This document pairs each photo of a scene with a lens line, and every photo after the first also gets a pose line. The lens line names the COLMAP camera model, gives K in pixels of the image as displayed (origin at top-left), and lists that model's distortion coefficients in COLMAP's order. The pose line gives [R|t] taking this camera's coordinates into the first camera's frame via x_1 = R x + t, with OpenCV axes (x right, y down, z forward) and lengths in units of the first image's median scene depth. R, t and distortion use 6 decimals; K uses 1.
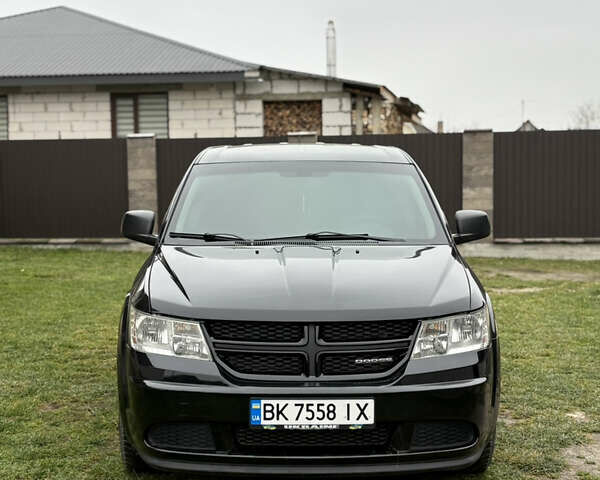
lens RADIAL K [[1071.0, 0, 300.0], [0, 1071.0, 240.0], [0, 0, 1]] dist [0.207326, -0.039653]
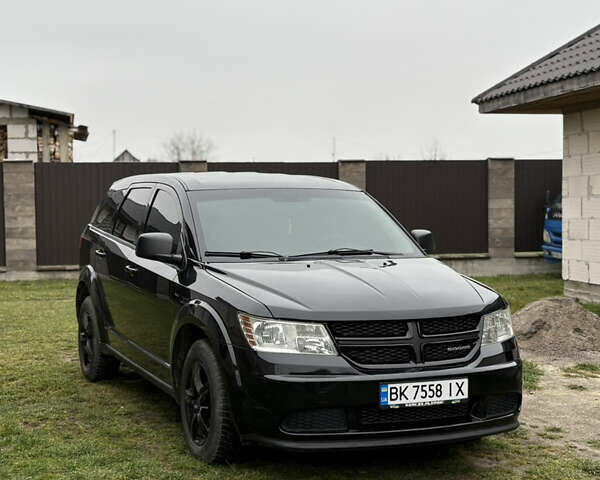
lens RADIAL K [[1071.0, 0, 300.0], [0, 1071.0, 240.0], [0, 0, 1]] dist [0.207326, -0.039653]
pose [[0.922700, -0.014946, 0.385229, -0.580245], [0.025021, 0.999463, -0.021155, 0.008729], [-0.384706, 0.029158, 0.922579, -0.085840]]
